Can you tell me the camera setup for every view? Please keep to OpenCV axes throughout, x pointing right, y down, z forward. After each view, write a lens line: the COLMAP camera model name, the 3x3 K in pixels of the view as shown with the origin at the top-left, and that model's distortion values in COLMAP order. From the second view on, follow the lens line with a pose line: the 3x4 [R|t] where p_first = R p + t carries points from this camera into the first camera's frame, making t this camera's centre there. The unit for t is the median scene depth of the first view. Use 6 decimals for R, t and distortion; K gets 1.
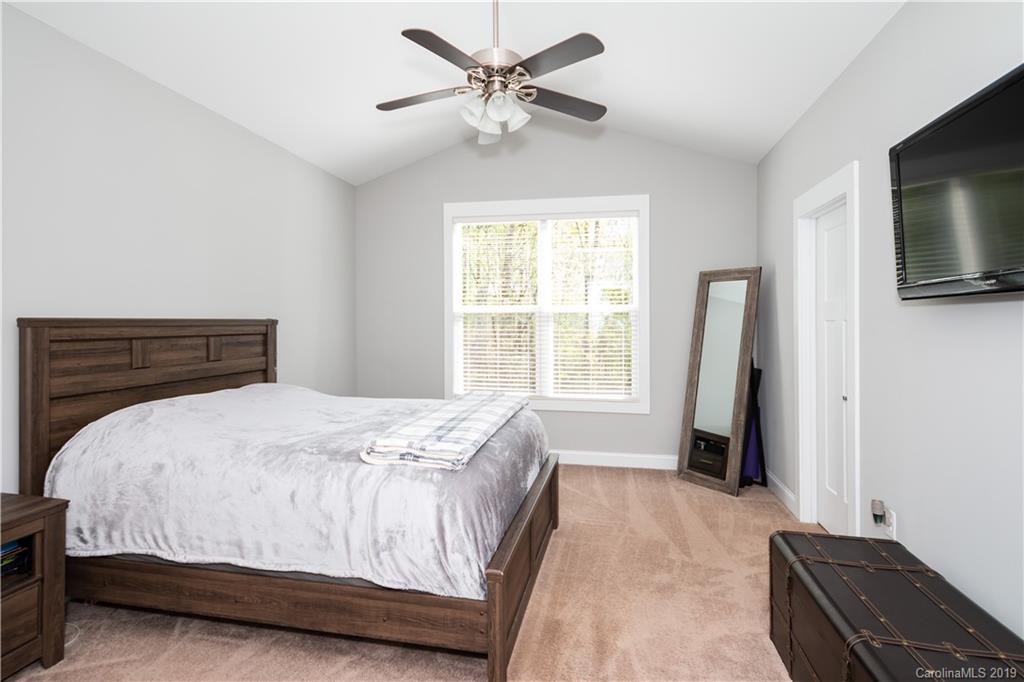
lens RADIAL K [[504.3, 0, 511.0], [0, 504.3, 329.8], [0, 0, 1]] dist [0.015455, -0.000461]
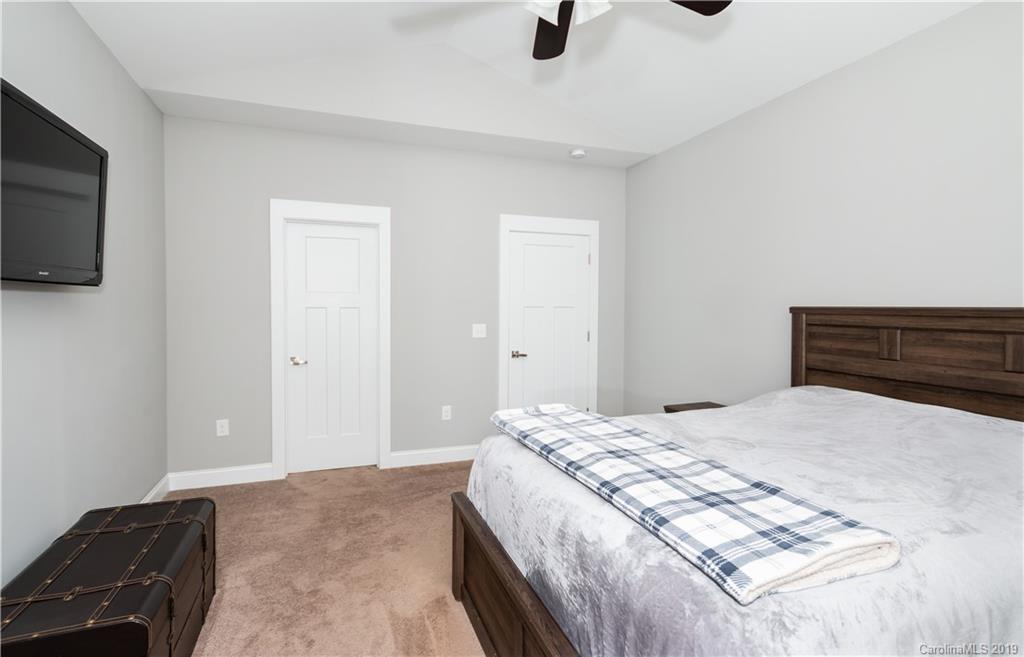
lens RADIAL K [[480.3, 0, 491.0], [0, 480.3, 315.8], [0, 0, 1]] dist [0.005579, 0.000680]
pose [[-0.860193, 0.006962, -0.509921, 0.339953], [-0.013051, 0.999279, 0.035659, -0.026486], [0.509801, 0.037329, -0.859482, 1.304696]]
